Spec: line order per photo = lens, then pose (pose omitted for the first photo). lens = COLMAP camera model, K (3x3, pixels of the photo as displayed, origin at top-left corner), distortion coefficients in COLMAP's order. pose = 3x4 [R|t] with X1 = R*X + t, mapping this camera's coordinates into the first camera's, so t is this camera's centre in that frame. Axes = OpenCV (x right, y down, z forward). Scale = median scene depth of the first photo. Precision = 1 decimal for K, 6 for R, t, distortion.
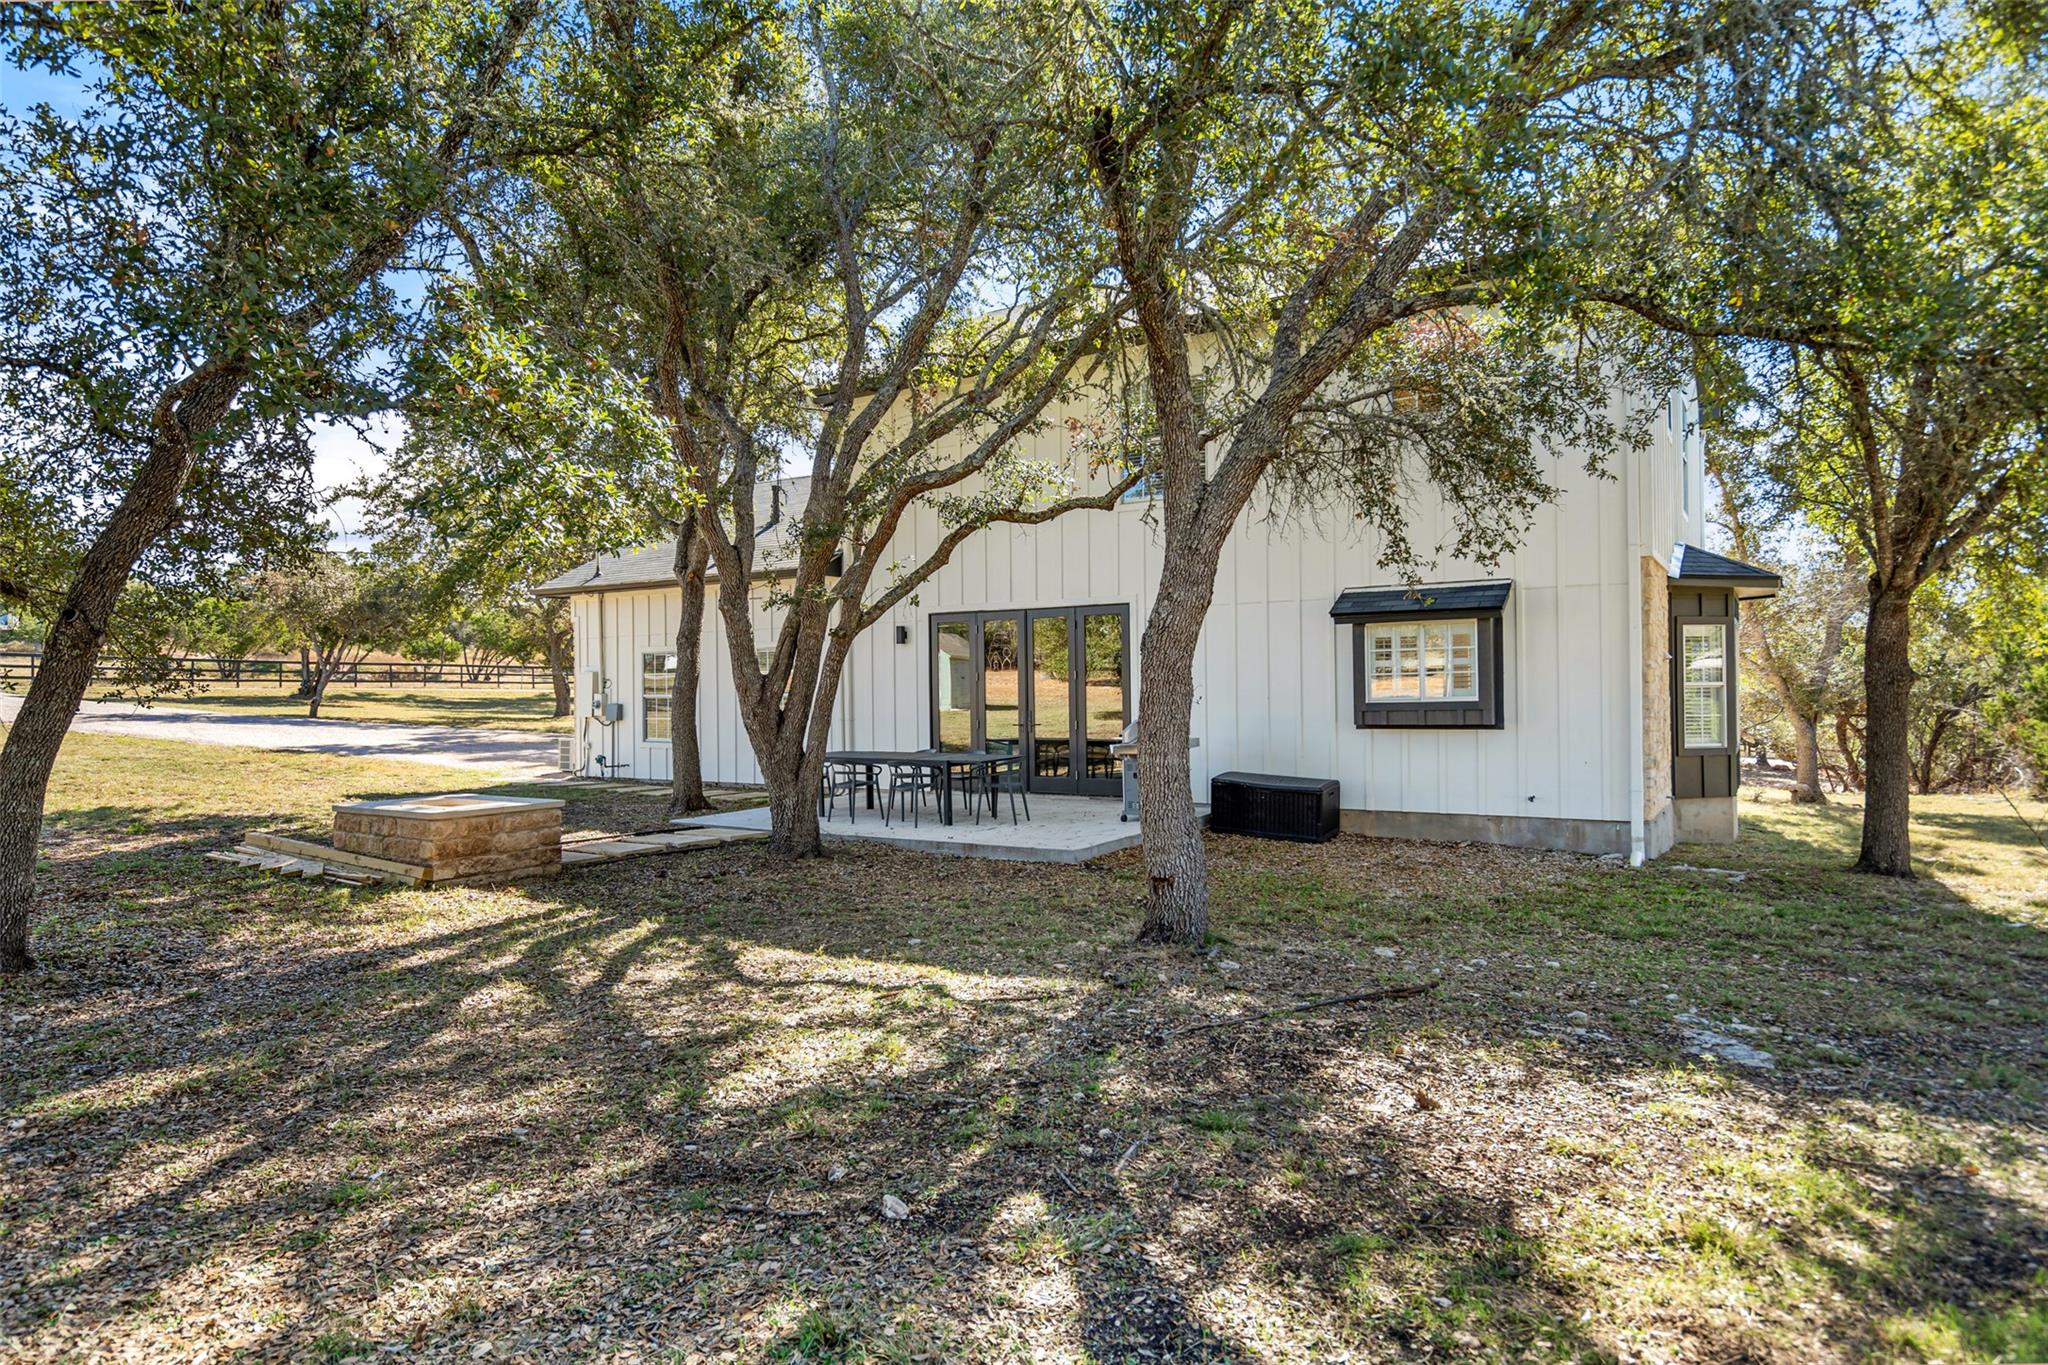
lens RADIAL K [[1184.2, 0, 1023.3], [0, 1184.2, 682.1], [0, 0, 1]] dist [0.008545, 0.001390]
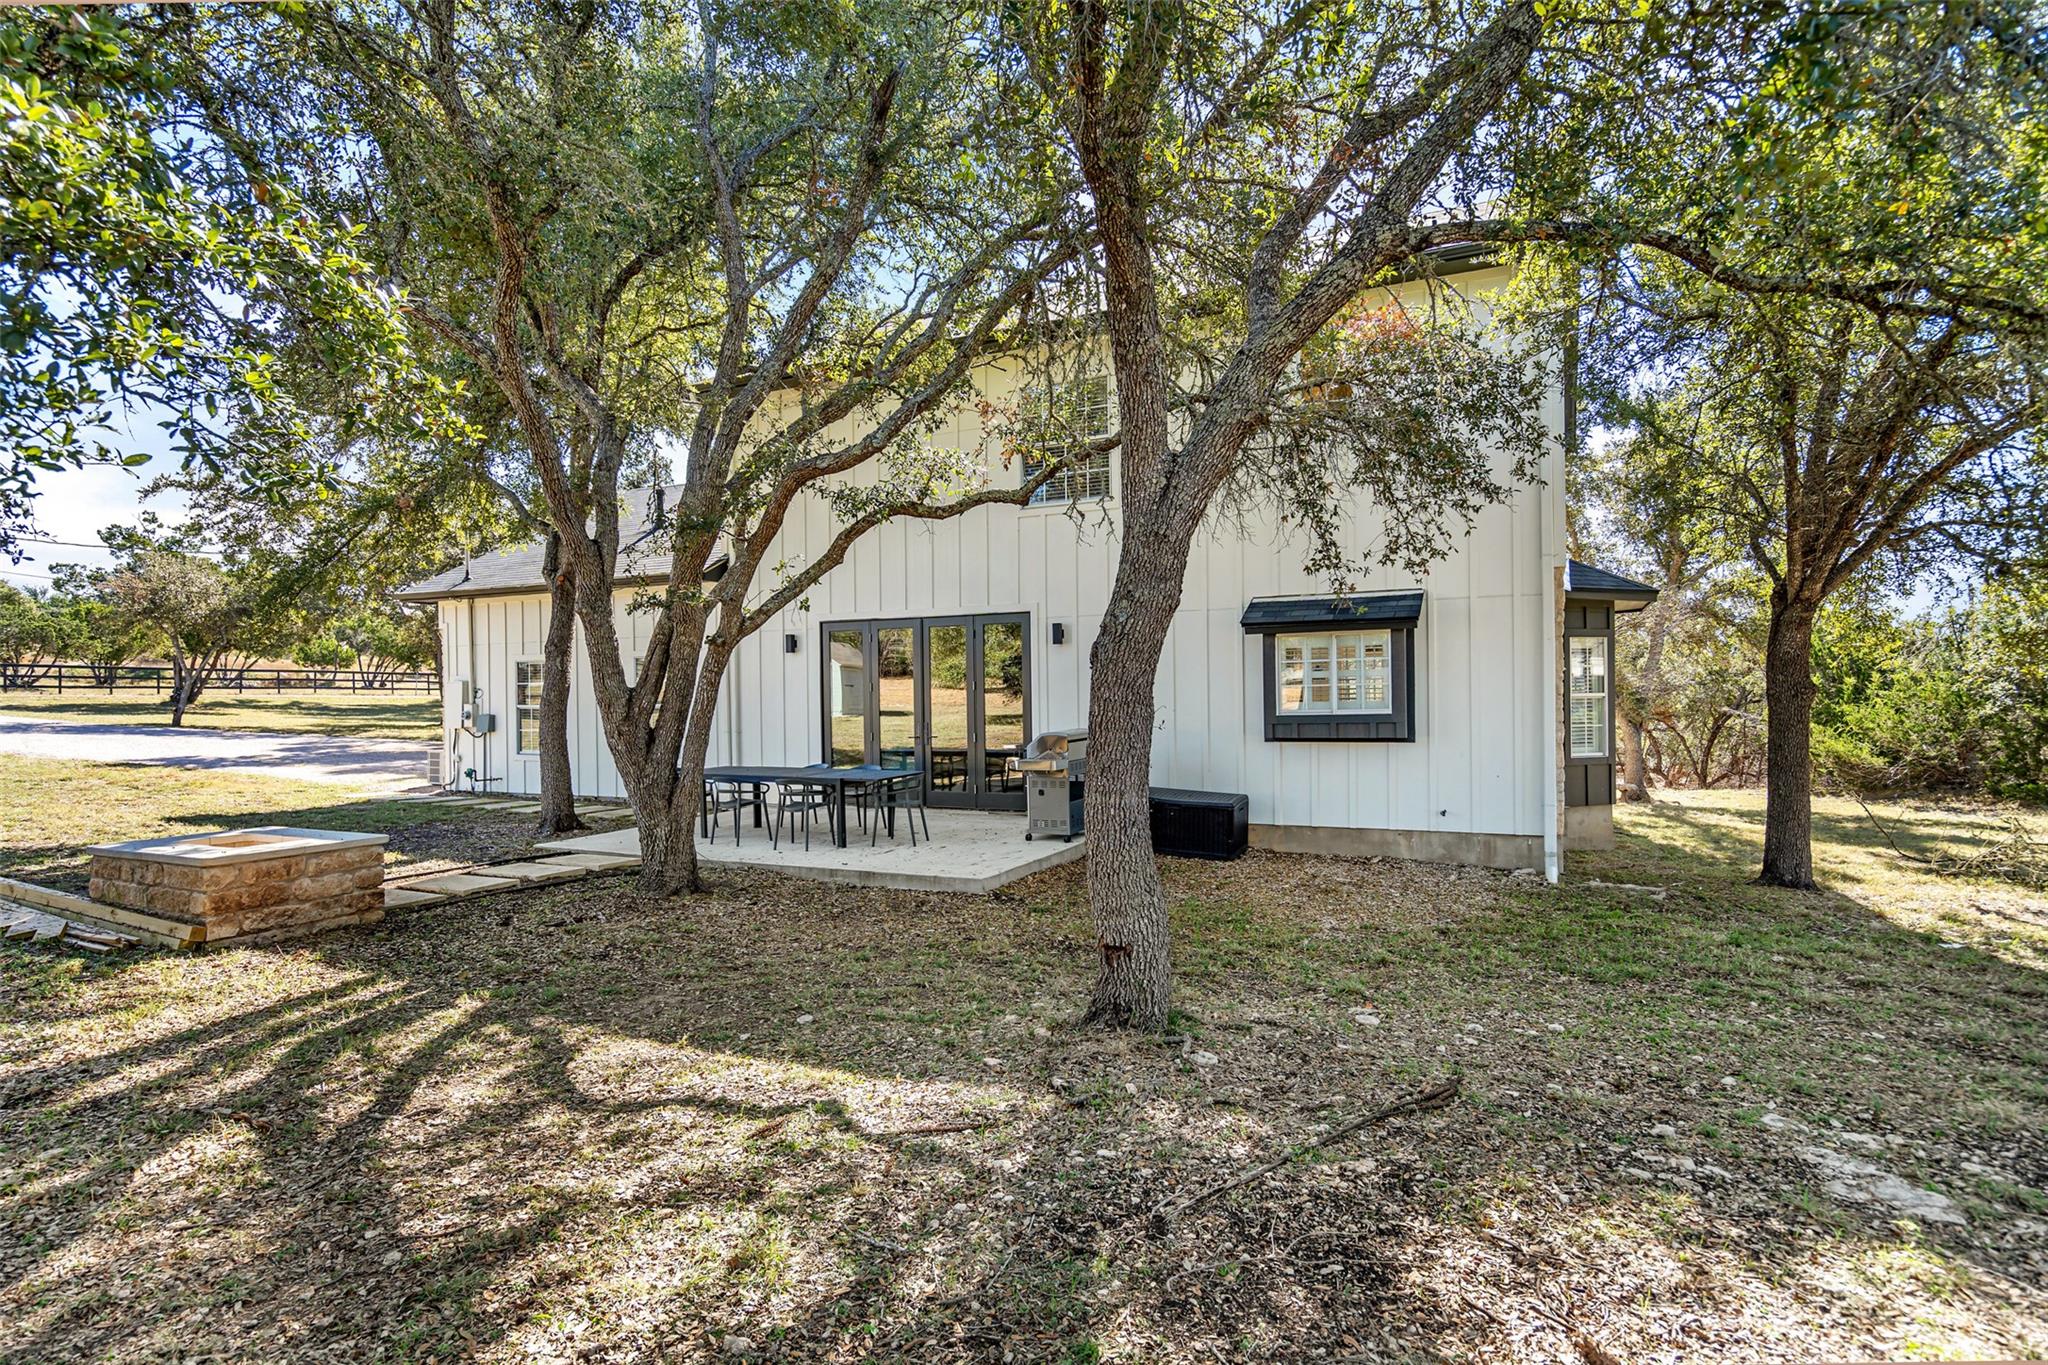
lens RADIAL K [[1064.1, 0, 1021.2], [0, 1064.1, 698.7], [0, 0, 1]] dist [0.000910, 0.000546]
pose [[0.994164, -0.001097, 0.107876, -0.016200], [-0.000061, 0.999942, 0.010725, -0.006632], [-0.107881, -0.010669, 0.994107, 0.185100]]
